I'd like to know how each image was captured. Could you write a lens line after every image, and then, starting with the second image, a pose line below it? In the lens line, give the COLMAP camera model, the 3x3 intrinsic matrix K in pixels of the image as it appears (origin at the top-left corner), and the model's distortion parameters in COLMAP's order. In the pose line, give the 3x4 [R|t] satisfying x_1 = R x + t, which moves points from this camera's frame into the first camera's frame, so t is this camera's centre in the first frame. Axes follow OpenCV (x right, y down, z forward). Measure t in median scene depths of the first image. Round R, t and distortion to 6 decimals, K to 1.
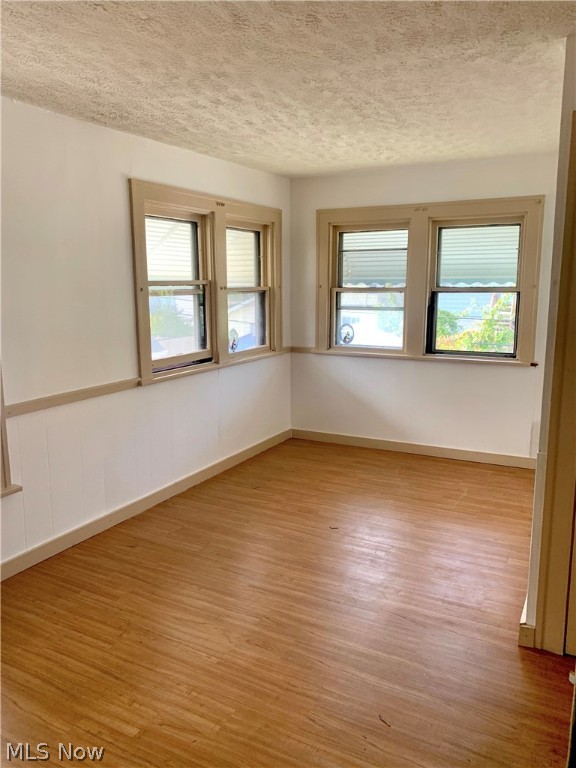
lens RADIAL K [[589.7, 0, 287.5], [0, 589.7, 373.4], [0, 0, 1]] dist [0.002948, 0.001357]
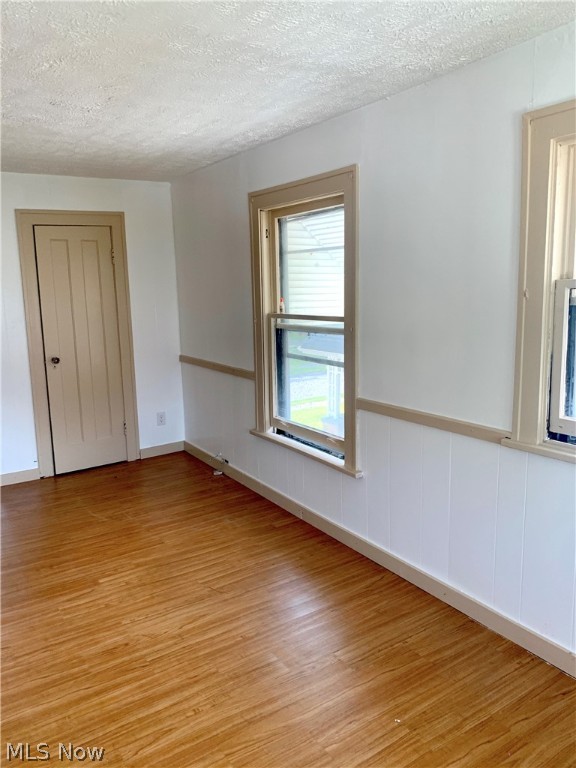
lens RADIAL K [[589.7, 0, 287.5], [0, 589.7, 373.4], [0, 0, 1]] dist [0.002948, 0.001357]
pose [[-0.470013, 0.152775, -0.869337, 0.597836], [-0.120966, 0.964465, 0.234894, -0.261077], [0.874331, 0.215564, -0.434831, 1.539639]]
